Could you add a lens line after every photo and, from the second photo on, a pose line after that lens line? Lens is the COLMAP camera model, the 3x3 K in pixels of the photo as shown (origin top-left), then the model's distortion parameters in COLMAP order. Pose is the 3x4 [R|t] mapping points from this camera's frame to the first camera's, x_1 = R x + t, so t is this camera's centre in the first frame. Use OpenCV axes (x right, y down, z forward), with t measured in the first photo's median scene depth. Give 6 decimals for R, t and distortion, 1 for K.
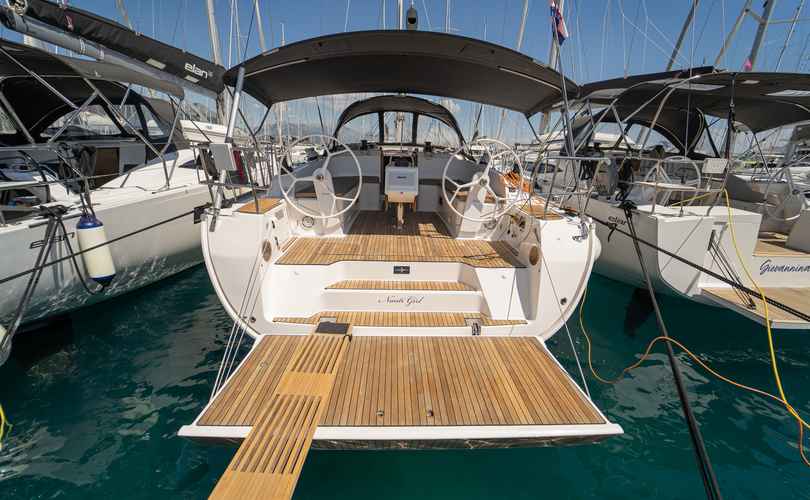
lens RADIAL K [[334.8, 0, 405.0], [0, 334.8, 250.0], [0, 0, 1]] dist [-0.020075, -0.000096]
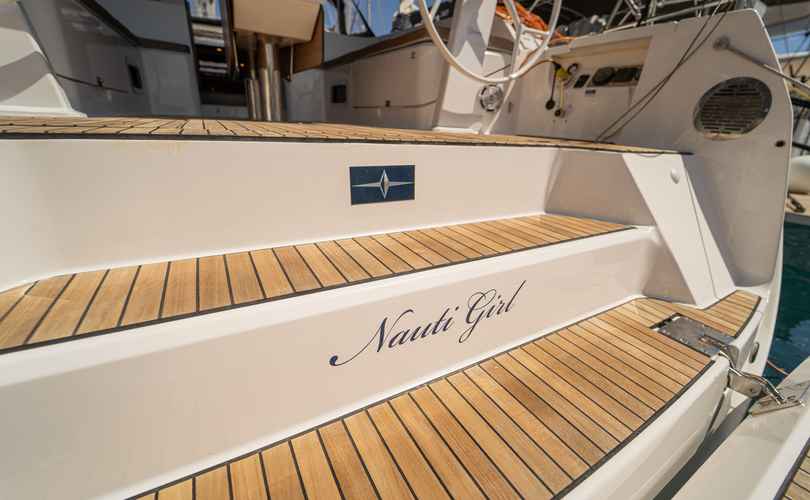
lens RADIAL K [[334.8, 0, 405.0], [0, 334.8, 250.0], [0, 0, 1]] dist [-0.020075, -0.000096]
pose [[0.867479, -0.153582, 0.473173, -0.087742], [0.132436, 0.988124, 0.077927, 0.070216], [-0.479521, -0.004935, 0.877516, 0.641433]]
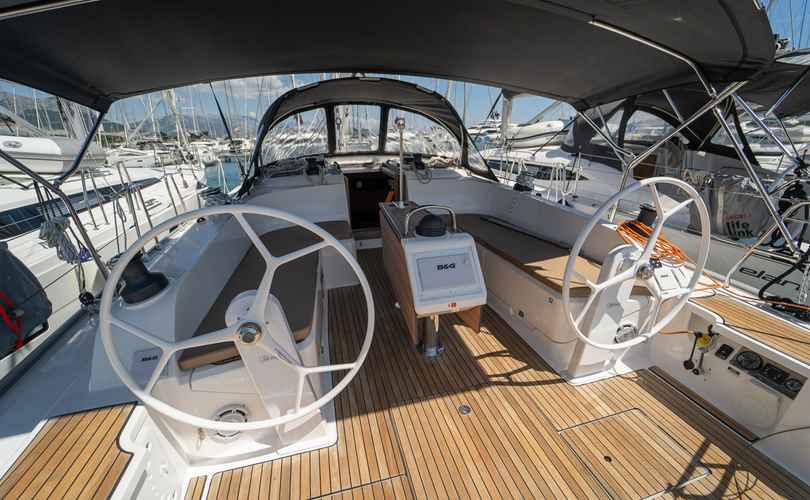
lens RADIAL K [[334.8, 0, 405.0], [0, 334.8, 250.0], [0, 0, 1]] dist [-0.020075, -0.000096]
pose [[0.972216, -0.119283, 0.201412, -0.143810], [0.110839, 0.992438, 0.052735, -0.263108], [-0.206179, -0.028945, 0.978086, 0.572856]]
